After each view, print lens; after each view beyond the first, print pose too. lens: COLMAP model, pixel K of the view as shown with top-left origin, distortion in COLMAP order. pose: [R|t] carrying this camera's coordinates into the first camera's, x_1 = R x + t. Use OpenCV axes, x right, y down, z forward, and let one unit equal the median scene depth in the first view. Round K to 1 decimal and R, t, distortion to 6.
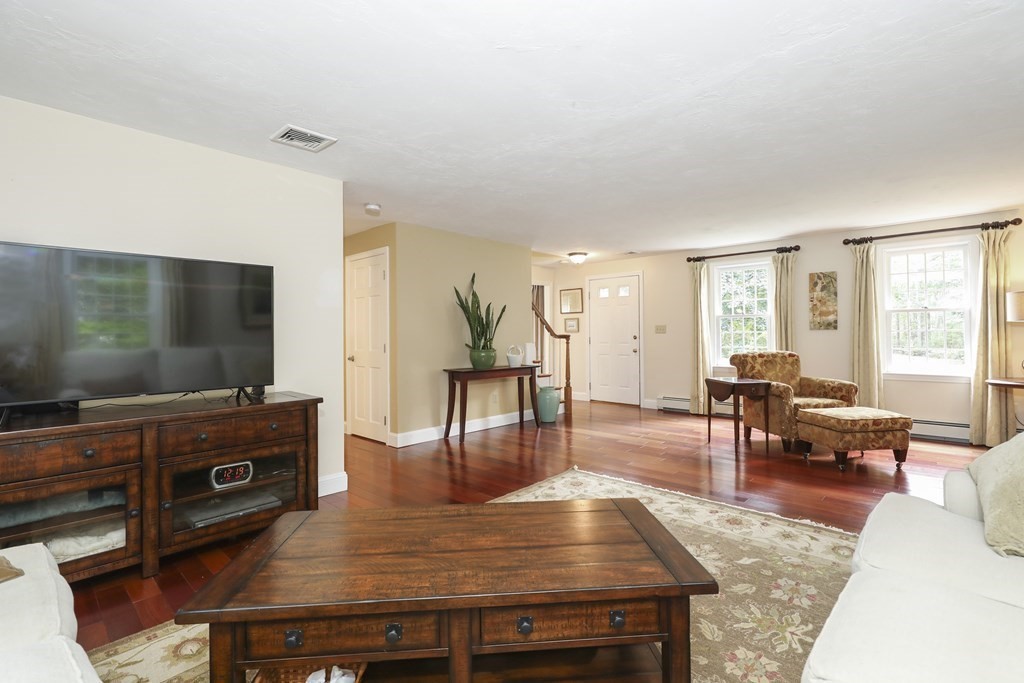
lens RADIAL K [[465.3, 0, 532.4], [0, 465.3, 334.1], [0, 0, 1]] dist [0.001685, -0.001765]
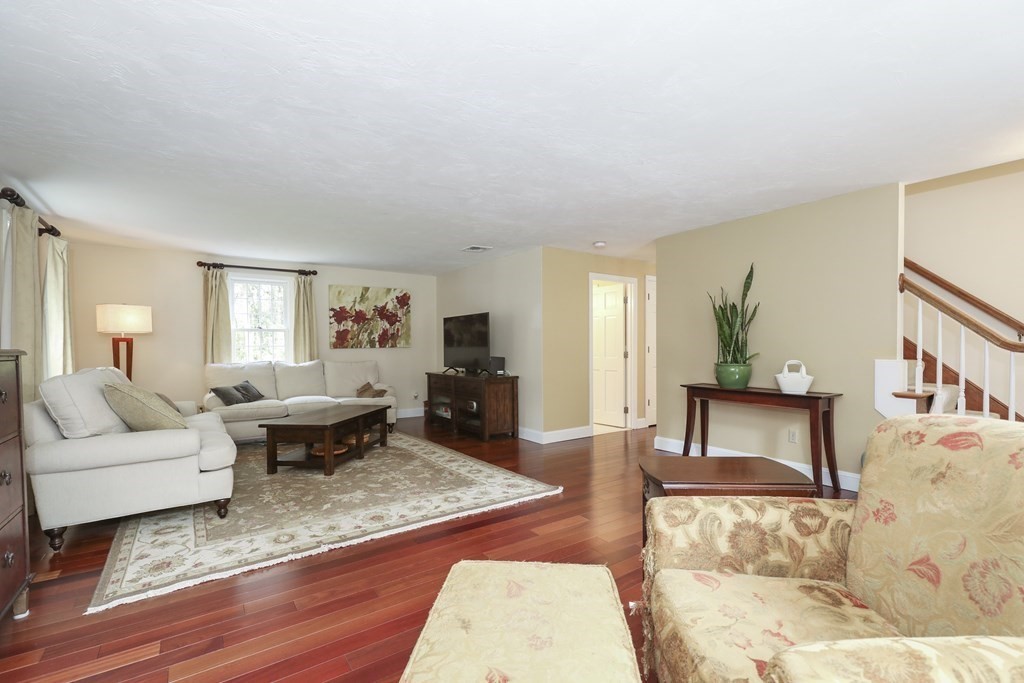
lens RADIAL K [[465.3, 0, 510.3], [0, 465.3, 349.4], [0, 0, 1]] dist [0.001685, -0.001765]
pose [[-0.225929, 0.015906, -0.974014, 0.764448], [0.008524, 0.999861, 0.014351, -0.005490], [0.974106, -0.005060, -0.226033, 0.832986]]
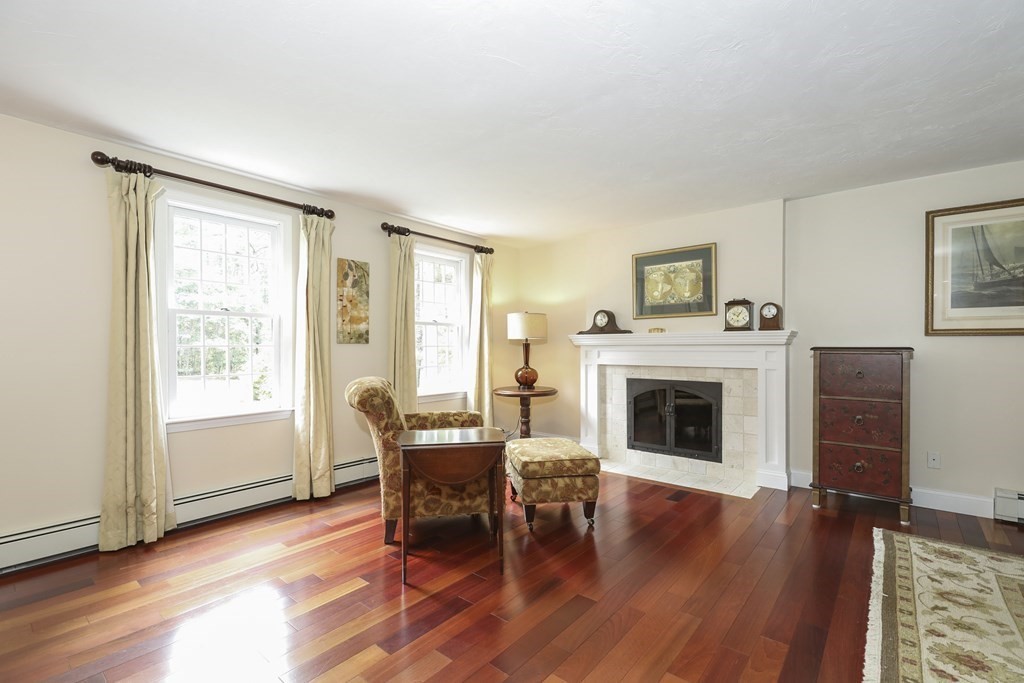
lens RADIAL K [[465.3, 0, 511.6], [0, 465.3, 344.8], [0, 0, 1]] dist [0.001685, -0.001765]
pose [[-0.031486, 0.012780, 0.999422, -0.080170], [0.000615, 0.999918, -0.012767, 0.001598], [-0.999504, 0.000213, -0.031491, 0.857990]]
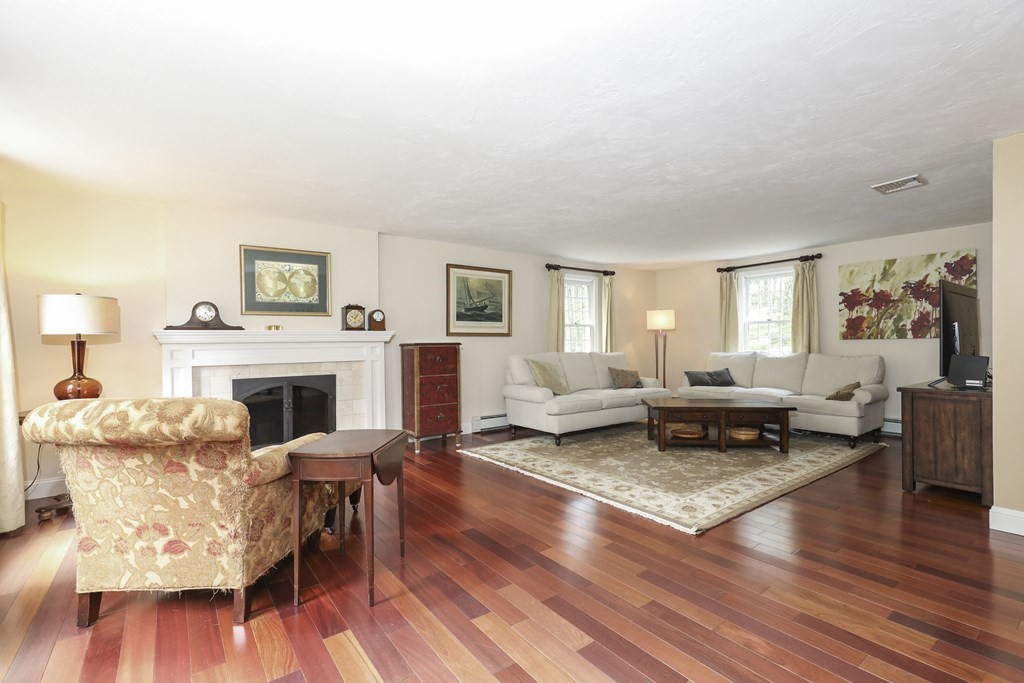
lens RADIAL K [[465.3, 0, 518.3], [0, 465.3, 346.4], [0, 0, 1]] dist [0.001685, -0.001765]
pose [[-0.979883, 0.015982, 0.198931, 0.156224], [0.018047, 0.999800, 0.008571, -0.000734], [-0.198754, 0.011989, -0.979976, 1.299113]]
